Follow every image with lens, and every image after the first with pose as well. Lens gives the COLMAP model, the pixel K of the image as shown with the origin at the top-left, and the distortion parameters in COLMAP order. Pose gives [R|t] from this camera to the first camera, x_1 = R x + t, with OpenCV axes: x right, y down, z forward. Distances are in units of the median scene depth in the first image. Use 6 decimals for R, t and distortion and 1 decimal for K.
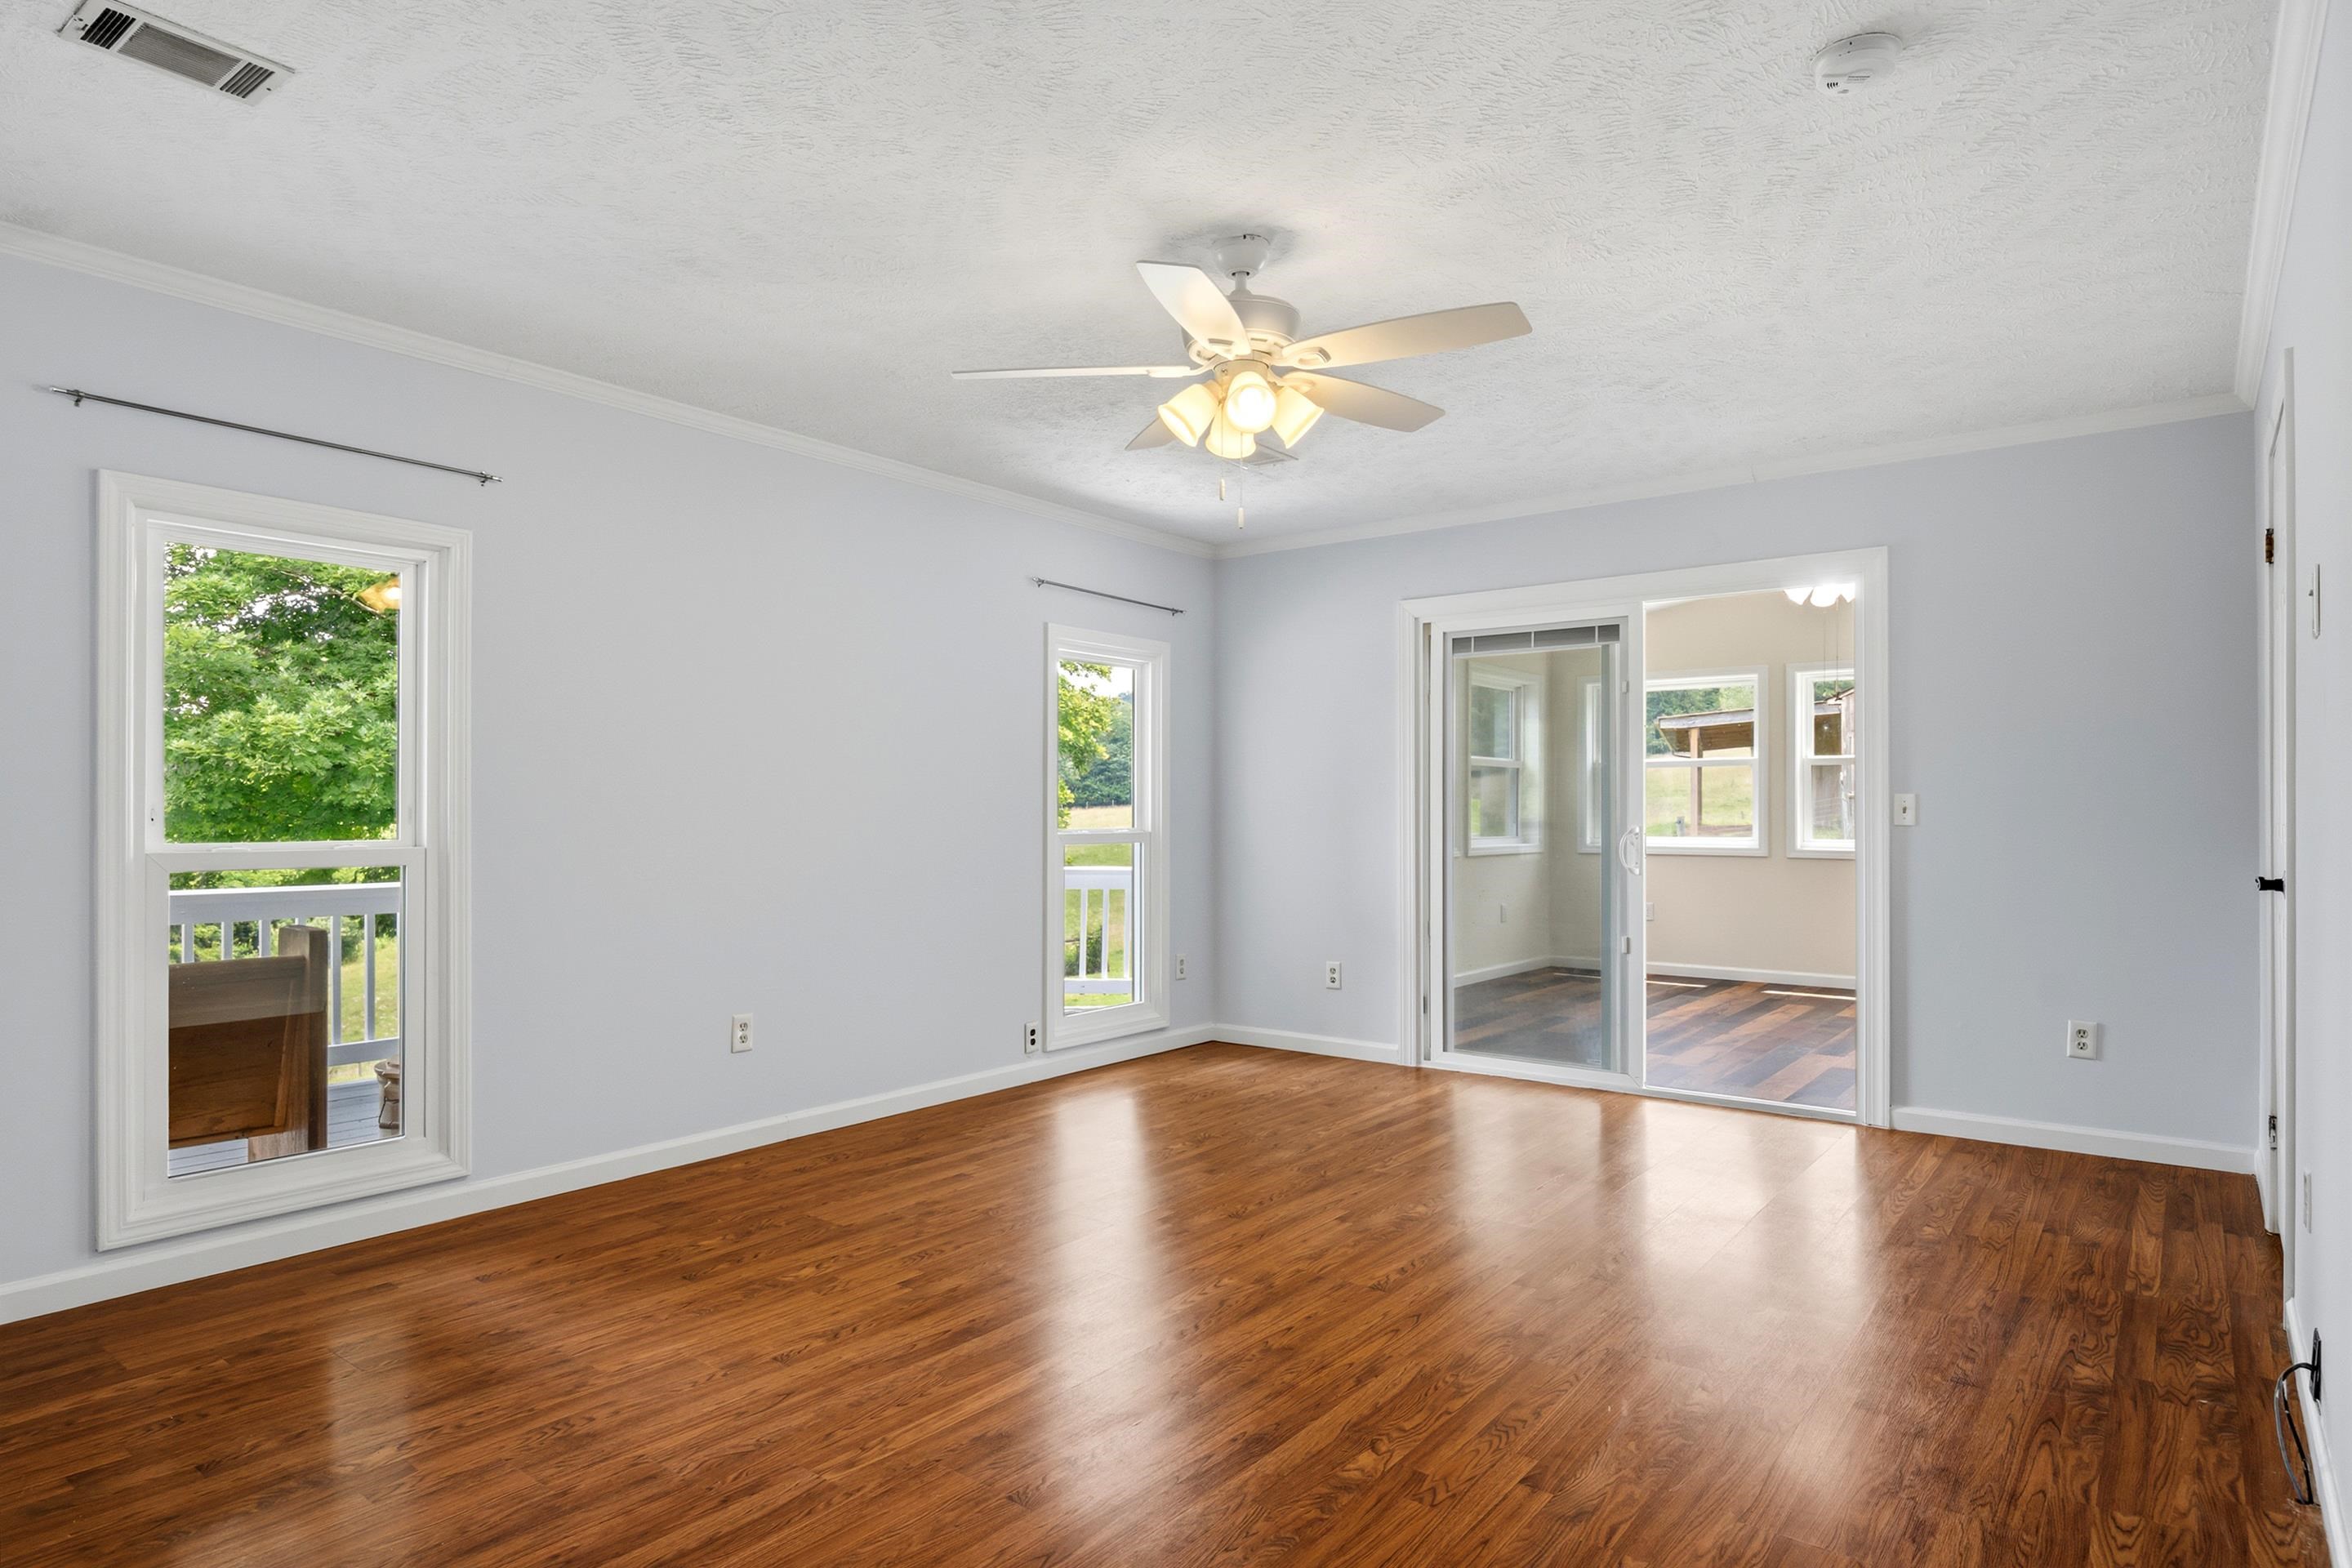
lens RADIAL K [[1339.3, 0, 1177.7], [0, 1339.3, 794.7], [0, 0, 1]] dist [-0.004068, -0.003402]
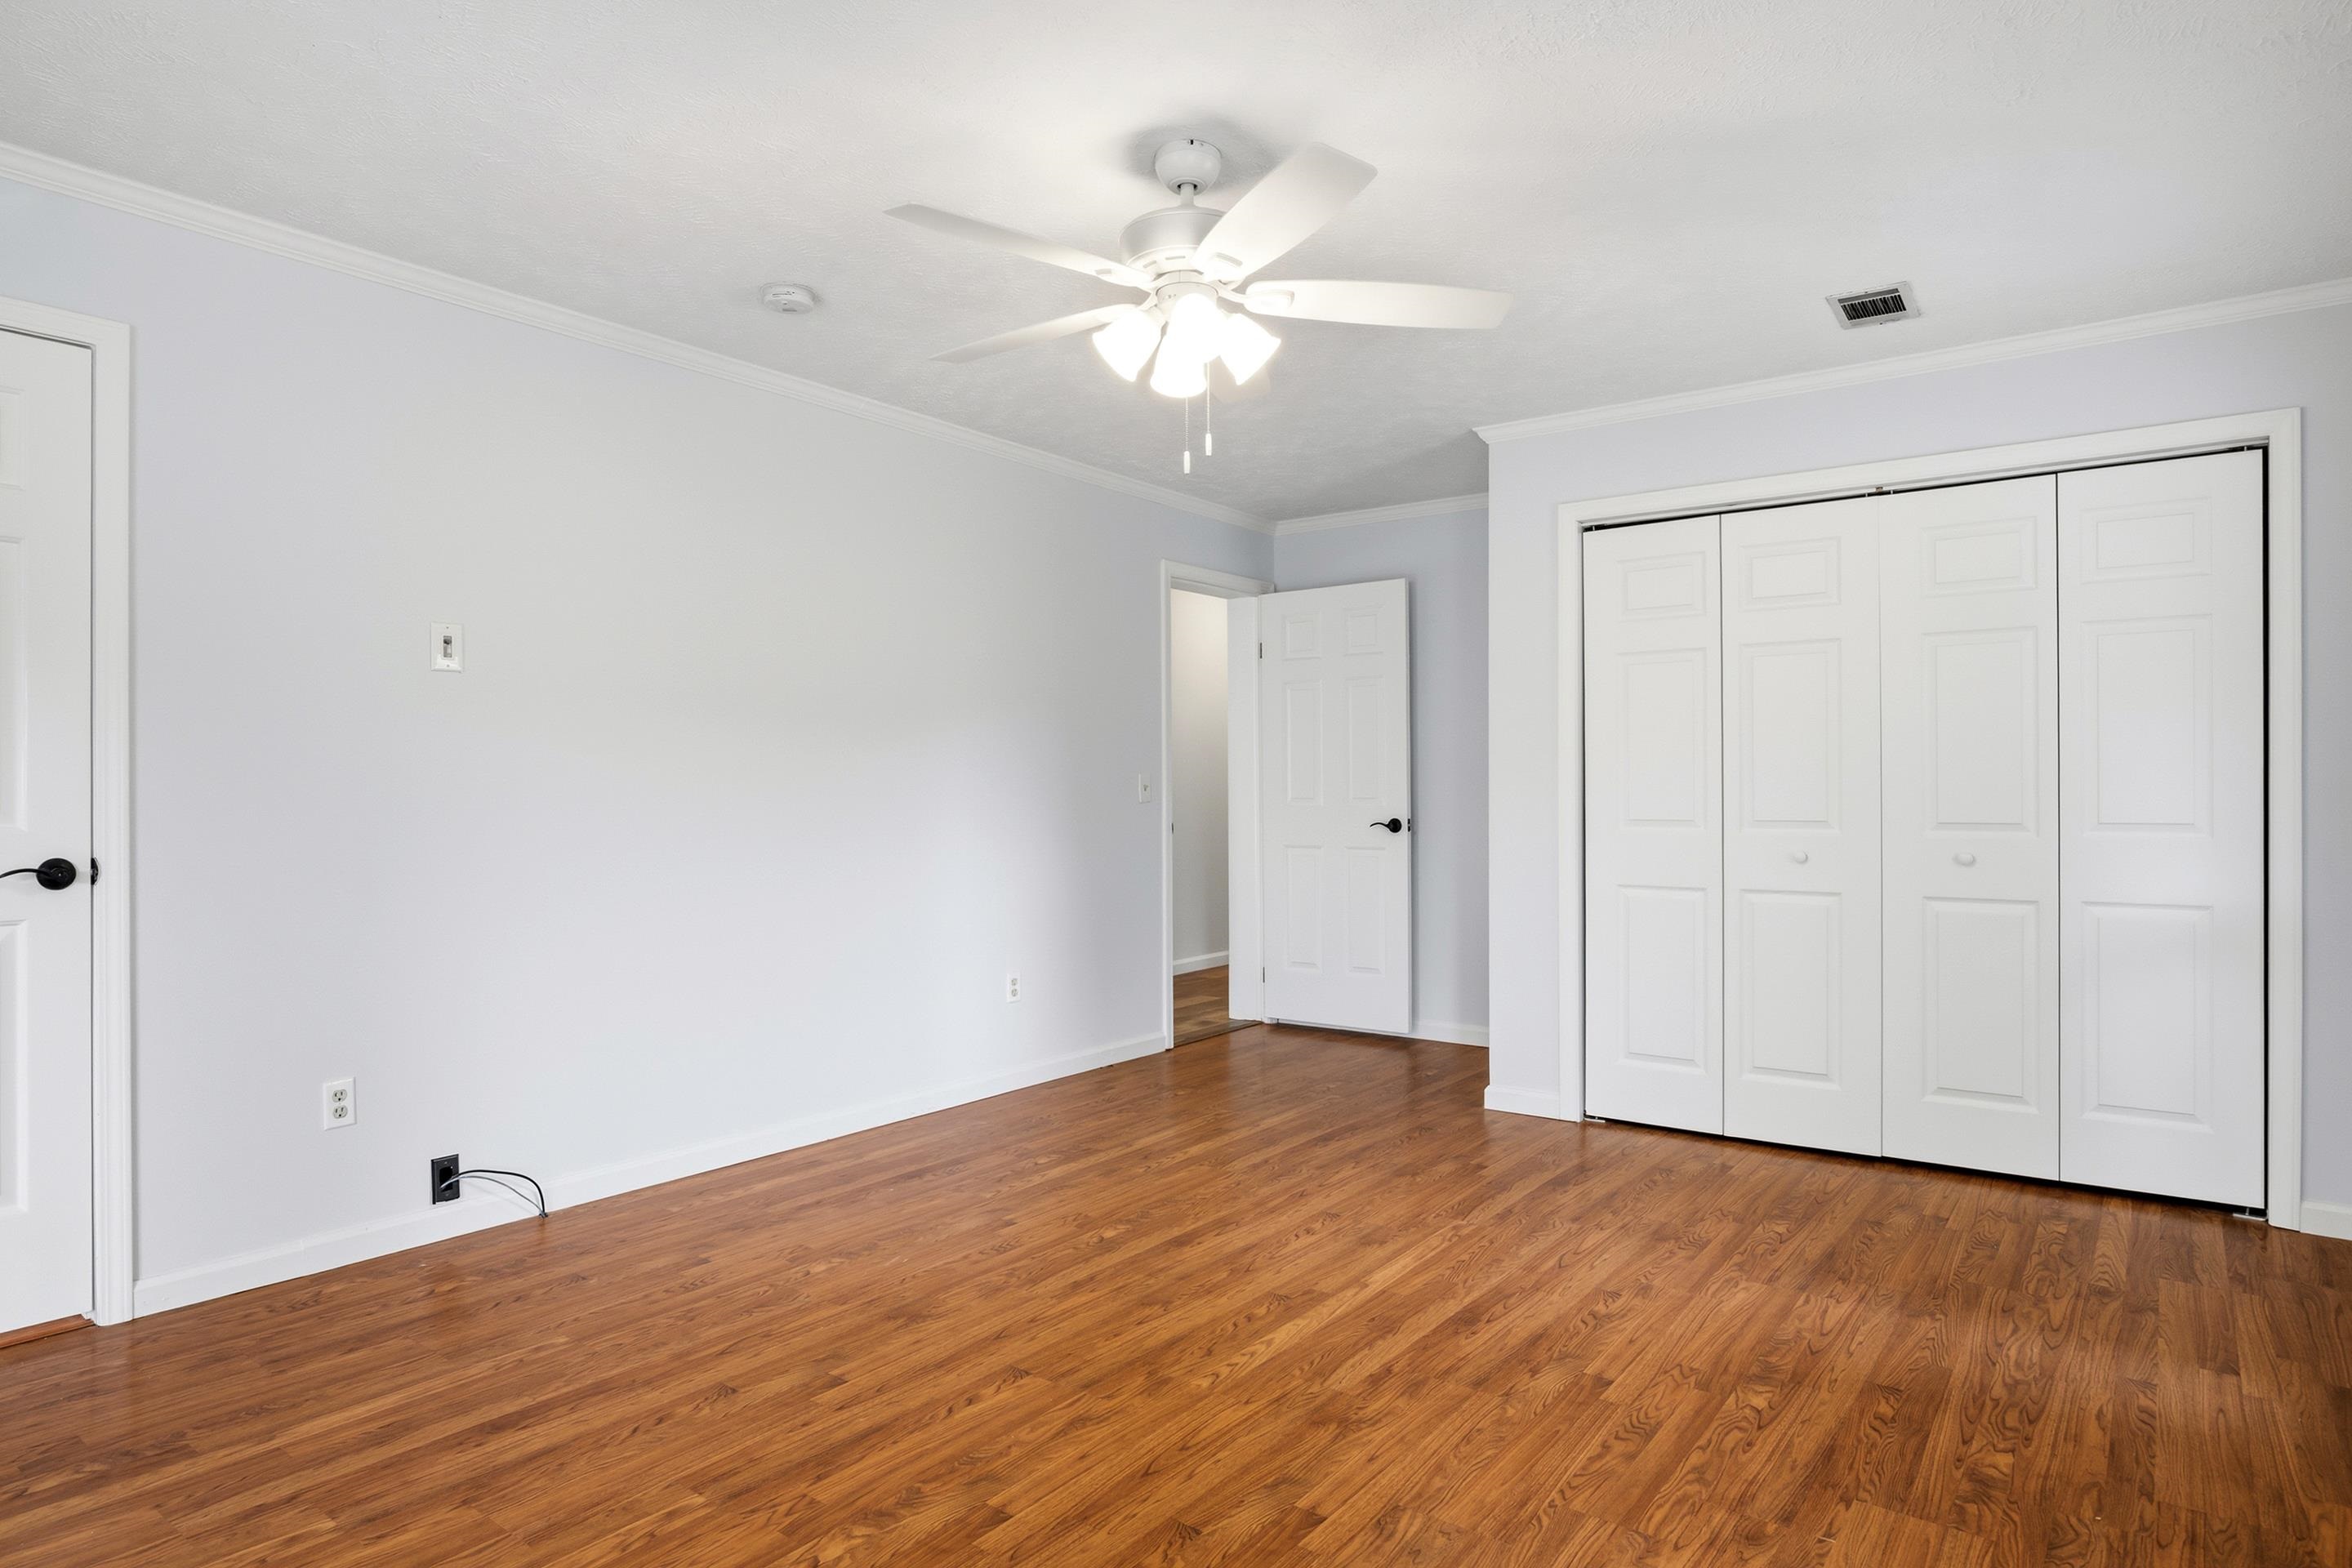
lens RADIAL K [[1339.3, 0, 1175.7], [0, 1339.3, 787.9], [0, 0, 1]] dist [-0.004068, -0.003402]
pose [[-0.999921, 0.000498, -0.012583, 0.069934], [0.000632, 0.999943, -0.010633, 0.018721], [0.012577, -0.010640, -0.999864, 1.992395]]
